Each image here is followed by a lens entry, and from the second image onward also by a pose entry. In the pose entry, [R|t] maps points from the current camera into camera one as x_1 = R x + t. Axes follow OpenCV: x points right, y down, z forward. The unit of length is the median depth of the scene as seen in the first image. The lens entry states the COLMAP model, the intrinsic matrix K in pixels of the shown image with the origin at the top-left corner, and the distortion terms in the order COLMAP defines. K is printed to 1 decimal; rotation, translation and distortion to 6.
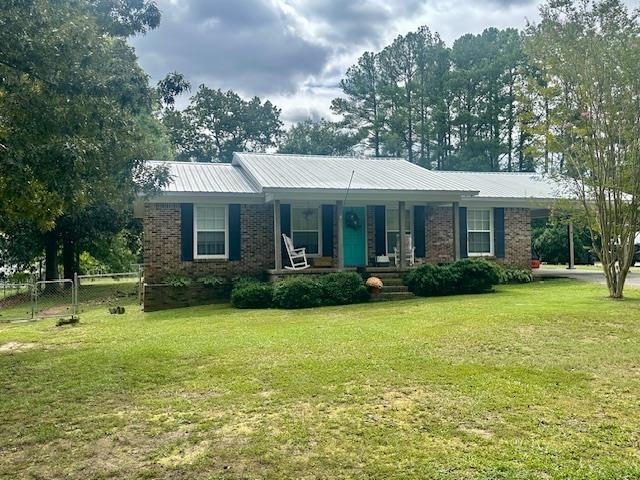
lens RADIAL K [[600.2, 0, 318.3], [0, 600.2, 231.0], [0, 0, 1]] dist [0.143100, -0.276106]
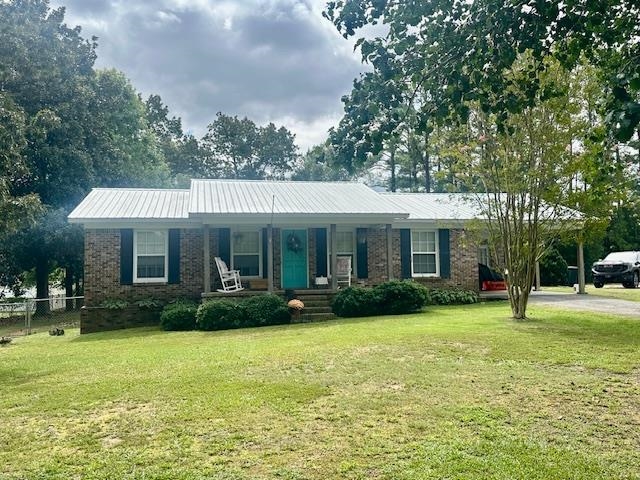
lens RADIAL K [[600.2, 0, 318.3], [0, 600.2, 231.0], [0, 0, 1]] dist [0.143100, -0.276106]
pose [[0.996793, -0.012718, -0.079008, 0.191823], [0.009822, 0.999269, -0.036944, -0.000605], [0.079420, 0.036050, 0.996189, -0.018976]]
